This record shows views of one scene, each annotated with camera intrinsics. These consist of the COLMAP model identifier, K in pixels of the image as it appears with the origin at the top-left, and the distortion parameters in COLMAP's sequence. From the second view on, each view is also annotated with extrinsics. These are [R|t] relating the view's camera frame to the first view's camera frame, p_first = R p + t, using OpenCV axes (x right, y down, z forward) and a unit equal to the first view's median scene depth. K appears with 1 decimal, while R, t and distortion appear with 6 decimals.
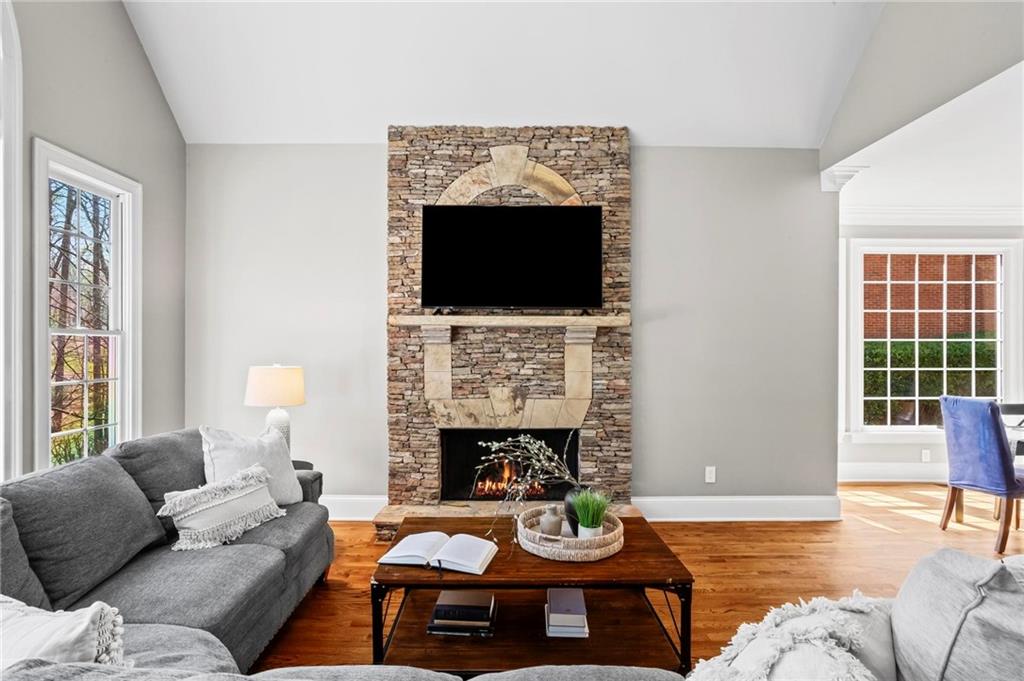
lens RADIAL K [[494.8, 0, 496.4], [0, 494.8, 344.1], [0, 0, 1]] dist [-0.031180, 0.016661]
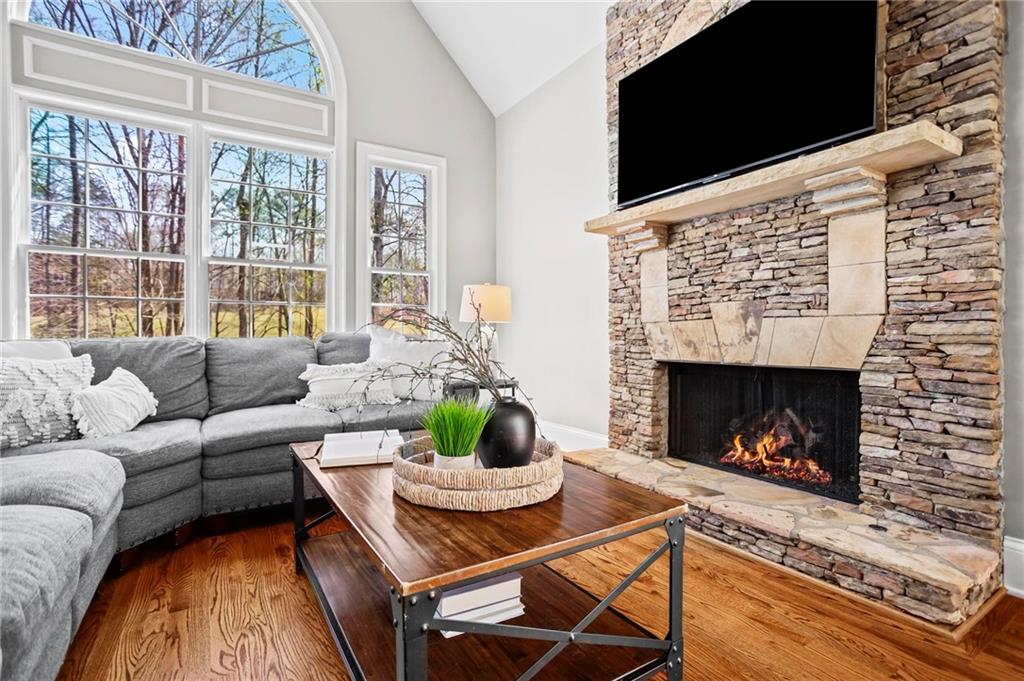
lens RADIAL K [[494.8, 0, 503.5], [0, 494.8, 333.2], [0, 0, 1]] dist [-0.031180, 0.016661]
pose [[0.519161, -0.007307, -0.854645, 0.420740], [0.004225, 0.999973, -0.005983, 0.131899], [0.854666, -0.000505, 0.519178, 0.396072]]
